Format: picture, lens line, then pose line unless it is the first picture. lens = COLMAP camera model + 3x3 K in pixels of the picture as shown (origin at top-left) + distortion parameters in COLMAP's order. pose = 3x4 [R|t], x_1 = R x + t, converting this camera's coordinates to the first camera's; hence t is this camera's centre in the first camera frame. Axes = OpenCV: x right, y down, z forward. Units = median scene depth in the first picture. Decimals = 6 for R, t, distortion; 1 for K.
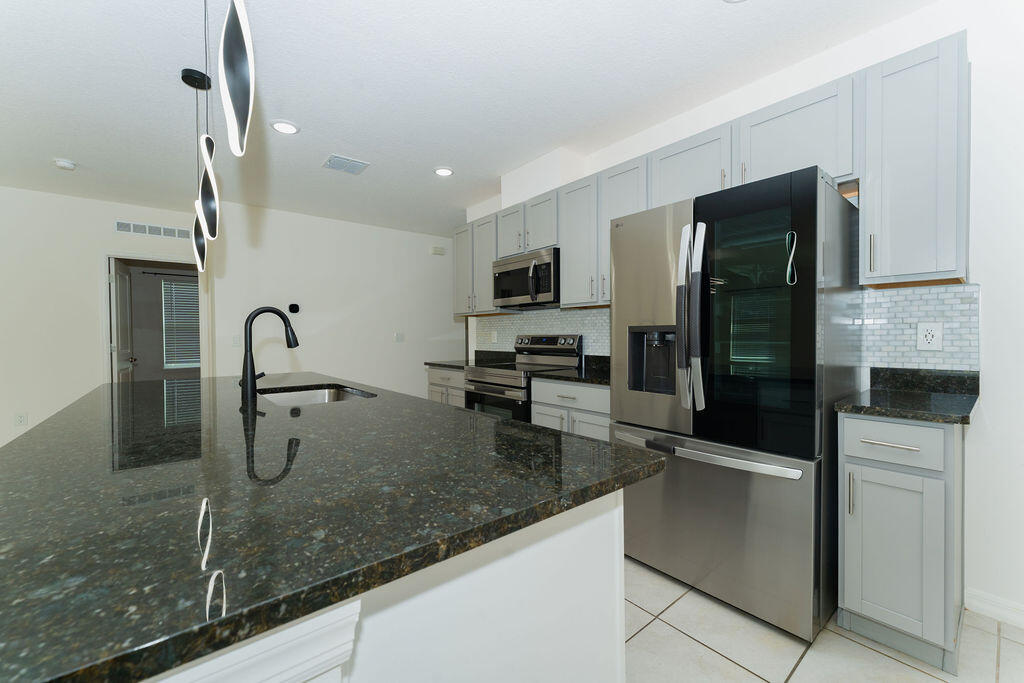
lens RADIAL K [[408.2, 0, 510.8], [0, 408.2, 343.8], [0, 0, 1]] dist [-0.000914, -0.000054]
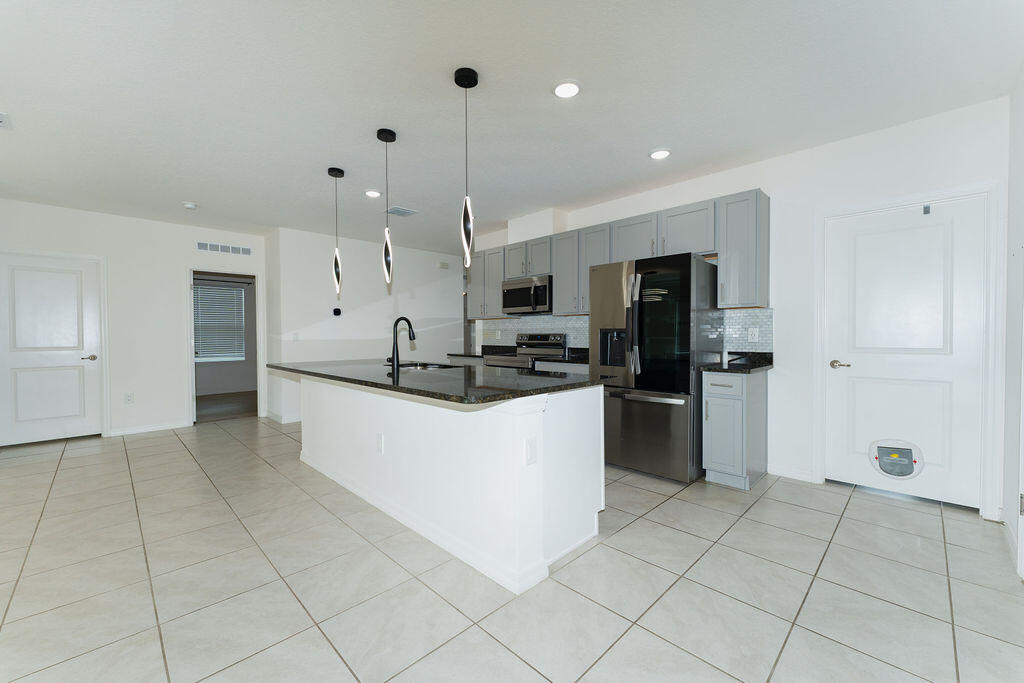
lens RADIAL K [[408.2, 0, 513.9], [0, 408.2, 338.9], [0, 0, 1]] dist [-0.000914, -0.000054]
pose [[0.994831, 0.002576, 0.101512, -0.180166], [-0.001565, 0.999948, -0.010036, 0.013510], [-0.101532, 0.009825, 0.994784, -0.494458]]
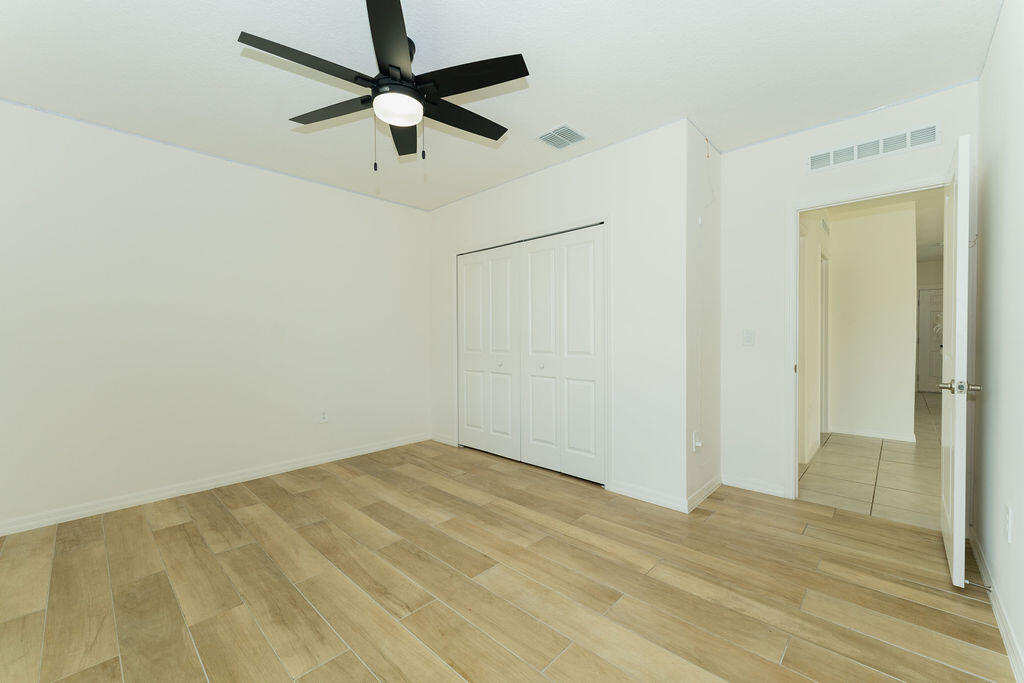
lens RADIAL K [[408.2, 0, 513.5], [0, 408.2, 340.7], [0, 0, 1]] dist [-0.000914, -0.000054]
pose [[0.129075, 0.011065, -0.991573, -0.525078], [-0.011304, 0.999889, 0.009686, 0.001091], [0.991570, 0.009959, 0.129186, 0.625138]]
